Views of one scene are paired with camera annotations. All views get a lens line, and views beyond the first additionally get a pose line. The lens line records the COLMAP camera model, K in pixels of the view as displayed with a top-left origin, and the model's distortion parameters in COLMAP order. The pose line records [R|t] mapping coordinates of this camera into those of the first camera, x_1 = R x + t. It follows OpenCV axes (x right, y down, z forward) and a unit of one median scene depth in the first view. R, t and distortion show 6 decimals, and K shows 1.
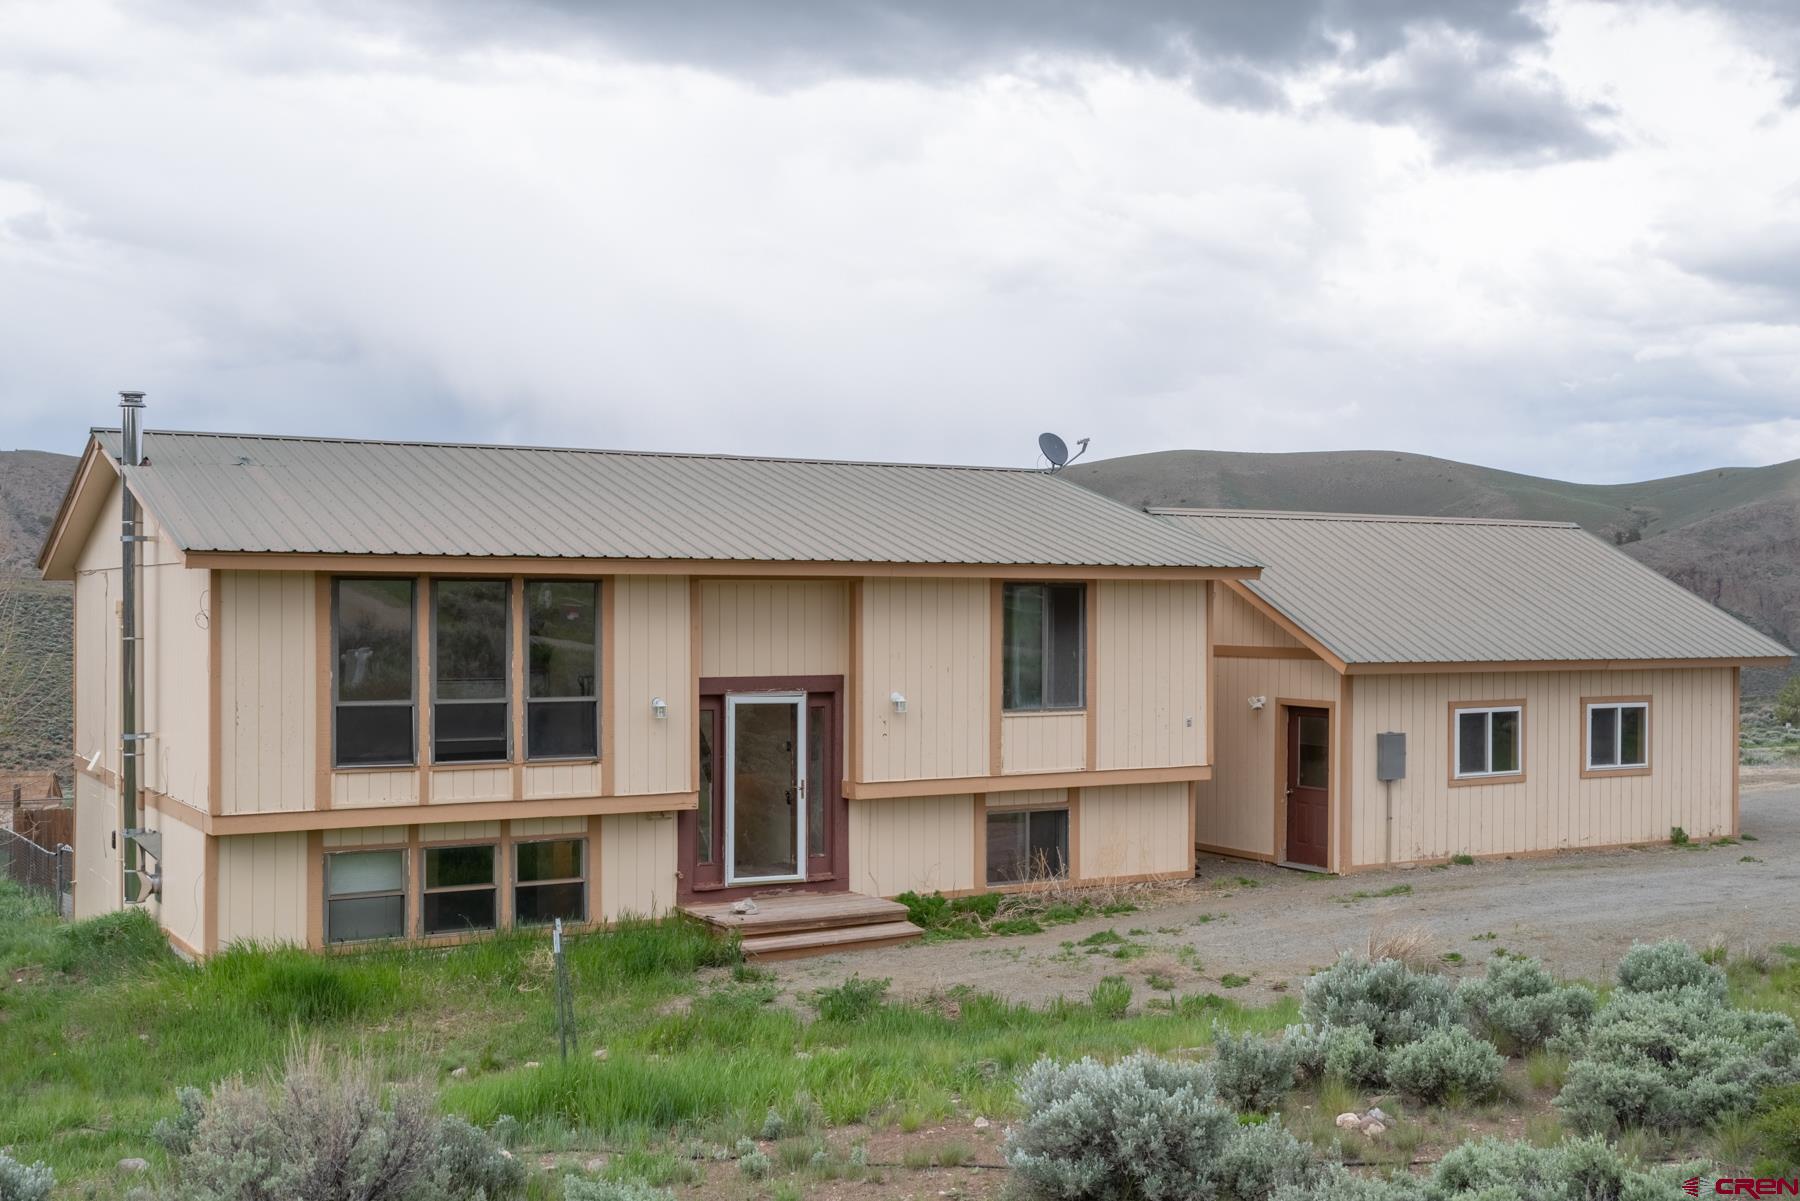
lens RADIAL K [[1909.1, 0, 900.0], [0, 1909.1, 600.5], [0, 0, 1]] dist [-0.005885, 0.001266]
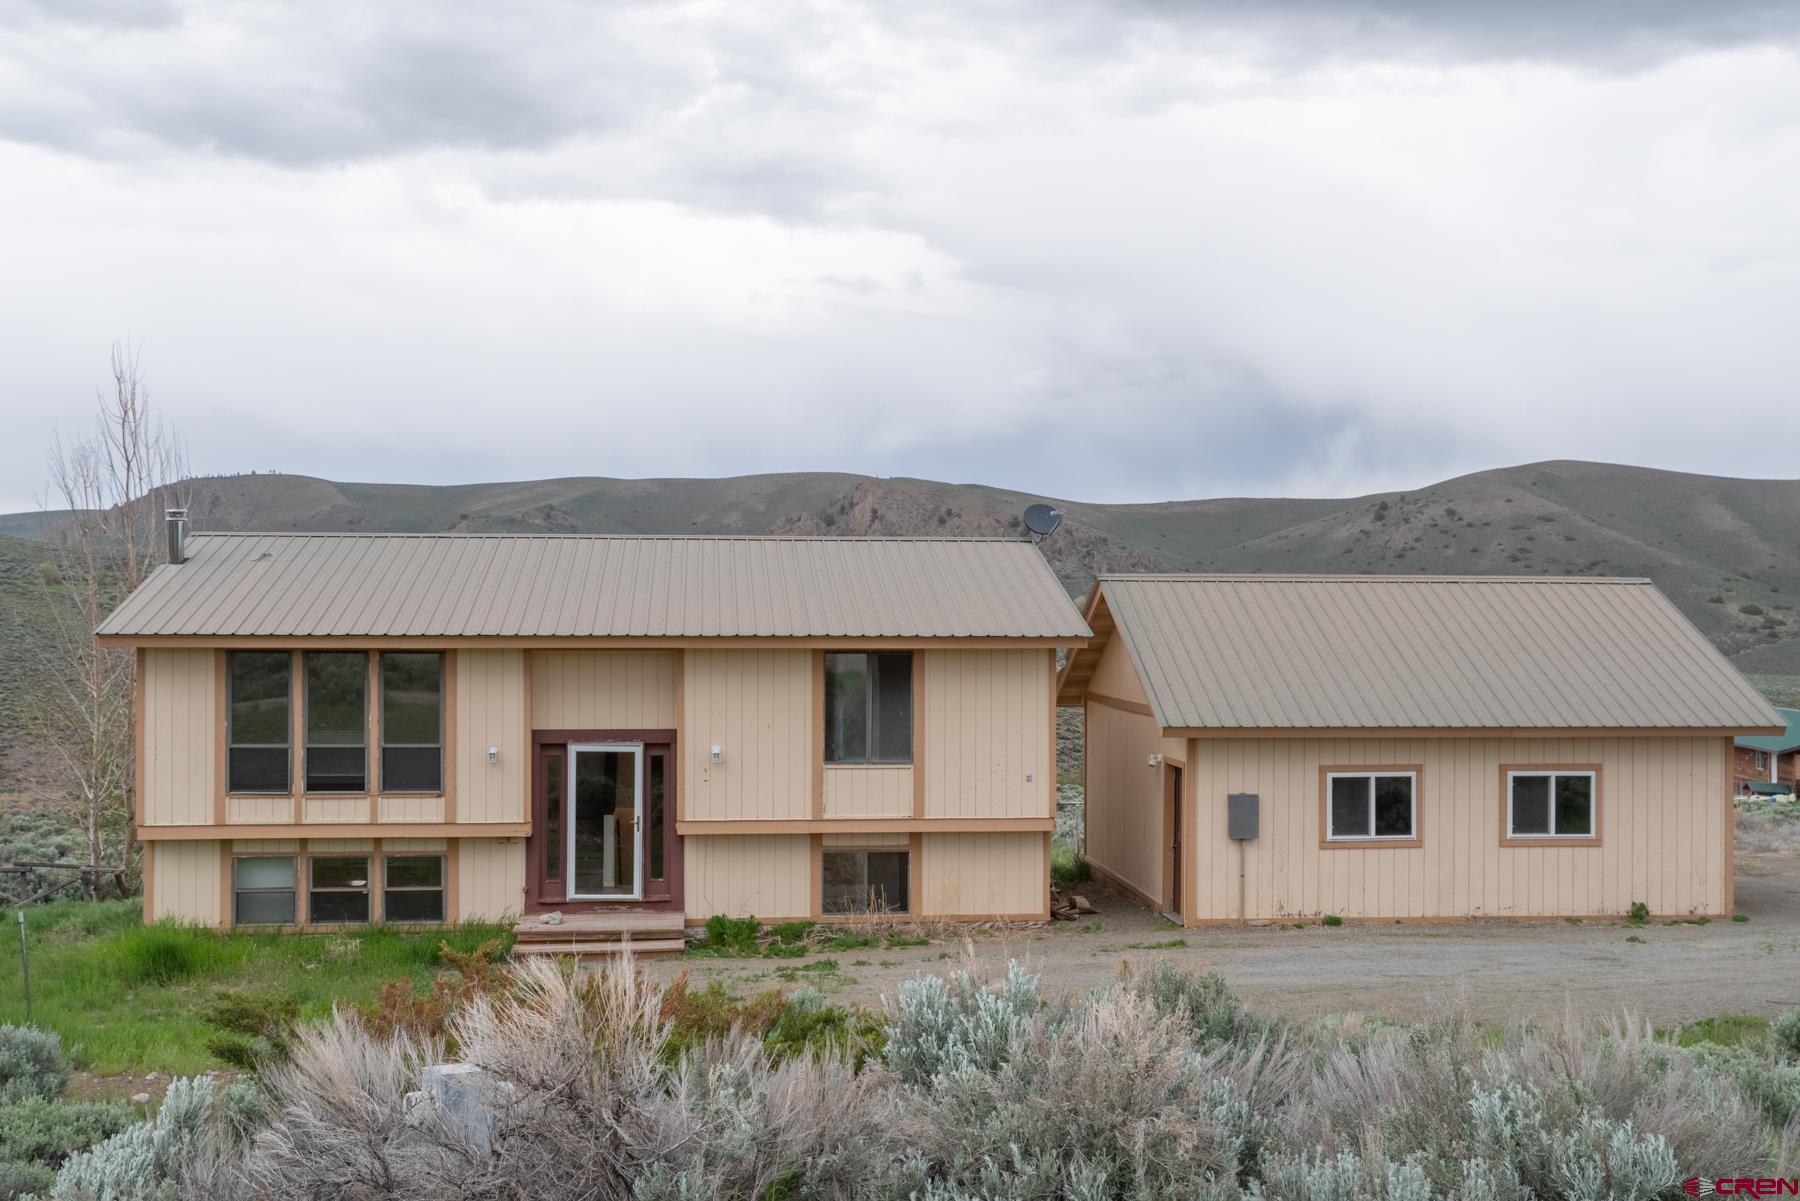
lens RADIAL K [[1909.1, 0, 900.0], [0, 1909.1, 600.5], [0, 0, 1]] dist [-0.005885, 0.001266]
pose [[0.918107, -0.001223, -0.396332, 0.561492], [-0.000906, 0.999986, -0.005185, -0.034701], [0.396332, 0.005120, 0.918093, -0.036687]]
